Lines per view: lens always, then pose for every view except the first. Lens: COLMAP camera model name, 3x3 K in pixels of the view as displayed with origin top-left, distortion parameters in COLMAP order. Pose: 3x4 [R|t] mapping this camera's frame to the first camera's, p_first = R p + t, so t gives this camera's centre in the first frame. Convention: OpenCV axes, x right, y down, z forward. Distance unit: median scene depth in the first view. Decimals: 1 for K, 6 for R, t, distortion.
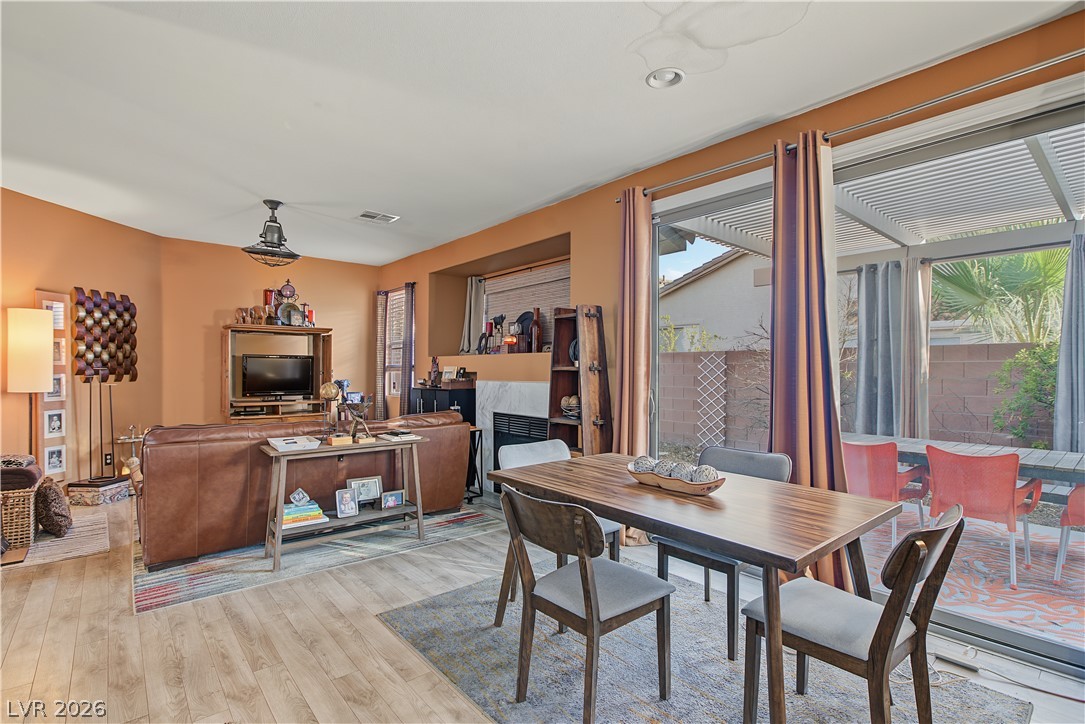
lens RADIAL K [[504.5, 0, 539.4], [0, 504.5, 369.6], [0, 0, 1]] dist [-0.000304, 0.001047]
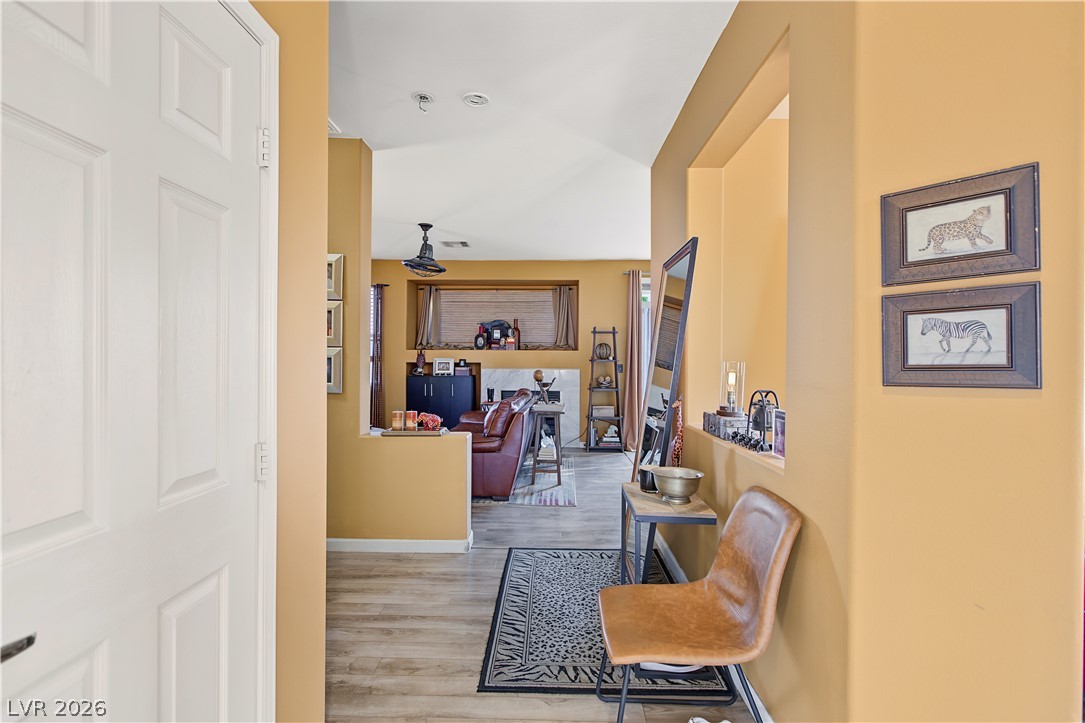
lens RADIAL K [[488.1, 0, 542.5], [0, 488.1, 361.5], [0, 0, 1]] dist [-0.000826, 0.000056]
pose [[0.661948, -0.001003, 0.749549, -1.073070], [-0.002814, 0.999989, 0.003824, -0.004402], [-0.749545, -0.004641, 0.661938, 0.000576]]
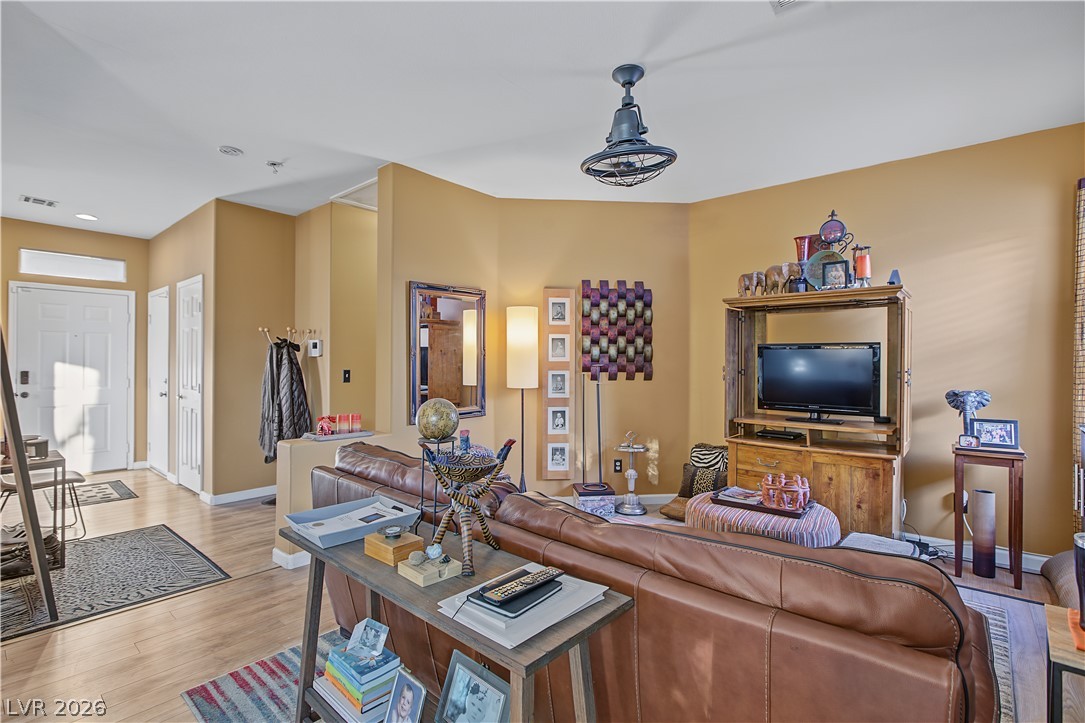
lens RADIAL K [[504.5, 0, 539.4], [0, 504.5, 369.1], [0, 0, 1]] dist [-0.000304, 0.001047]
pose [[0.175813, 0.006987, -0.984399, 0.007620], [-0.009996, 0.999936, 0.005312, 0.001159], [0.984373, 0.008906, 0.175872, 0.699365]]
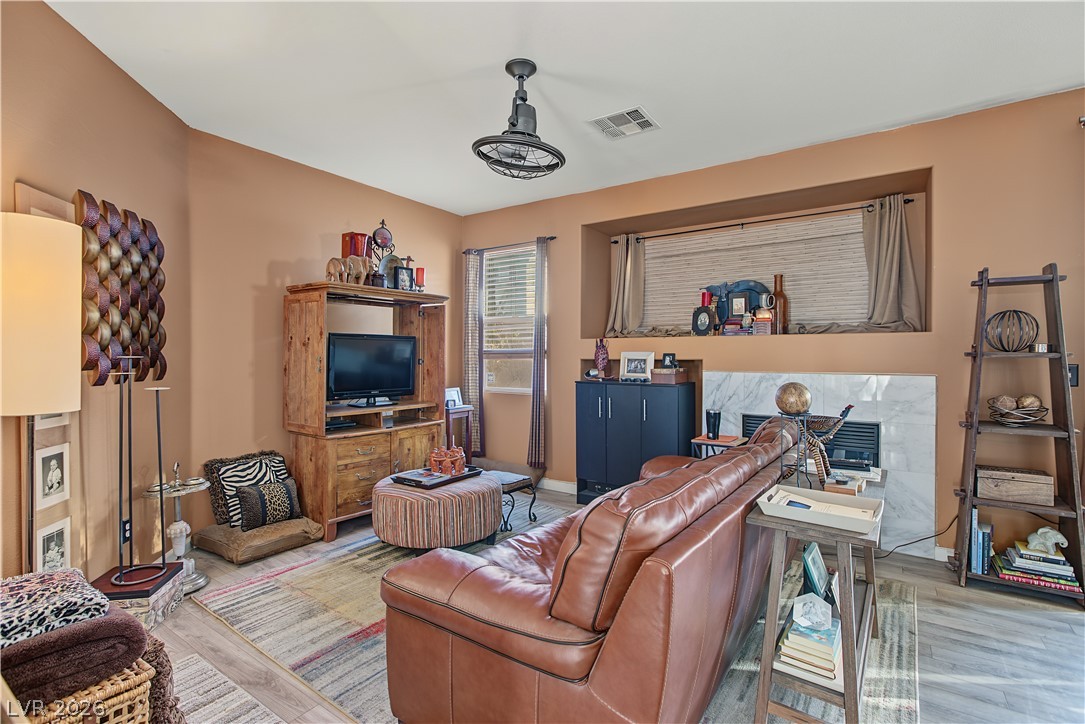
lens RADIAL K [[496.4, 0, 545.2], [0, 496.4, 354.1], [0, 0, 1]] dist [-0.009646, 0.000630]
pose [[0.965335, -0.001457, 0.261011, -0.567054], [0.001660, 0.999998, -0.000556, -0.003712], [-0.261010, 0.000970, 0.965336, 0.392586]]
